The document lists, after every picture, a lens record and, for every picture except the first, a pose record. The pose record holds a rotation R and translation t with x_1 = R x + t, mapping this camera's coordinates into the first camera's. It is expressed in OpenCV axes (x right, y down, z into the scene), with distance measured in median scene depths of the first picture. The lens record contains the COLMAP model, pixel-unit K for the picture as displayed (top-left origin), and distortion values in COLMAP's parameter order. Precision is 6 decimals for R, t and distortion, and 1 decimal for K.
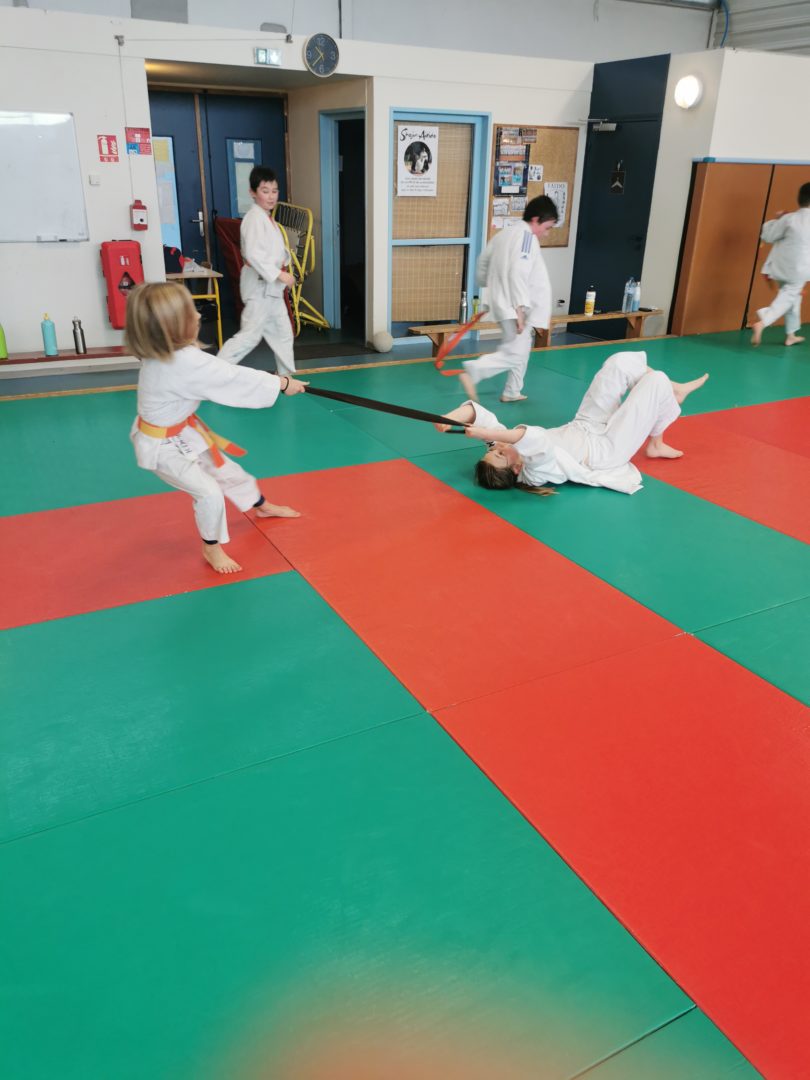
lens RADIAL K [[825.9, 0, 405.0], [0, 825.9, 540.0], [0, 0, 1]] dist [0.002704, -0.004236]
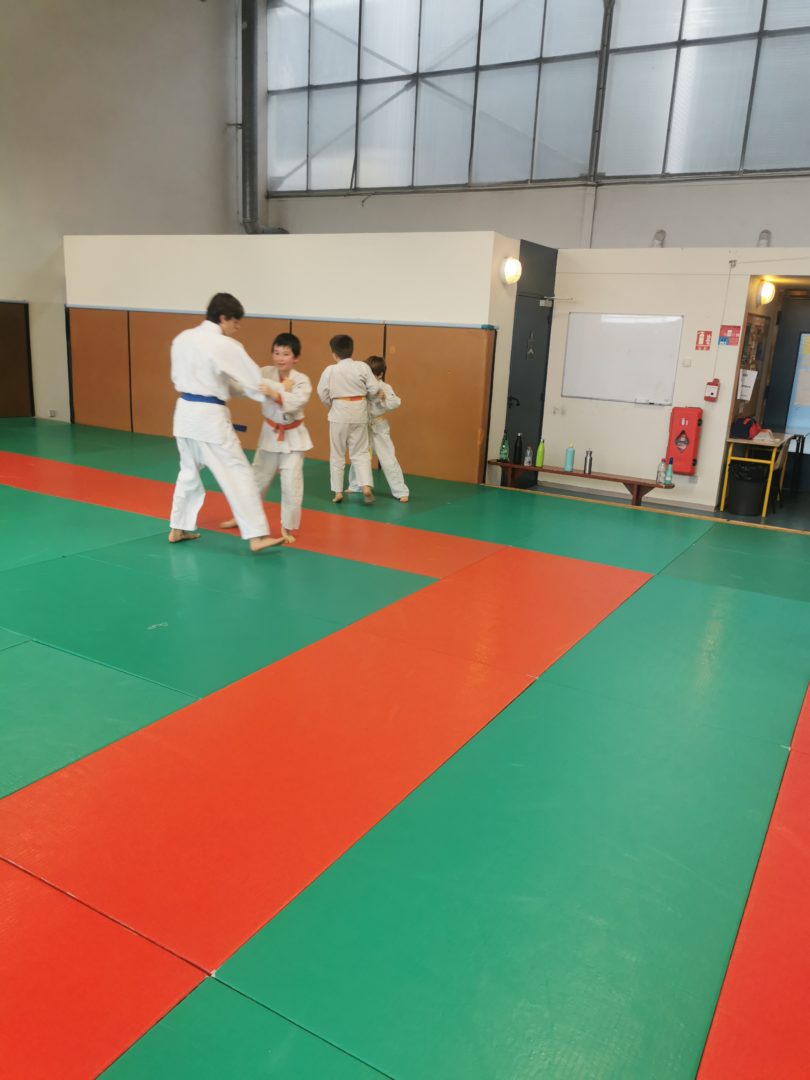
lens RADIAL K [[825.9, 0, 405.0], [0, 825.9, 540.0], [0, 0, 1]] dist [0.002704, -0.004236]
pose [[0.518962, 0.211599, -0.828193, 1.311053], [-0.384205, 0.923235, -0.004869, 0.005464], [0.763587, 0.320723, 0.560421, 0.035908]]
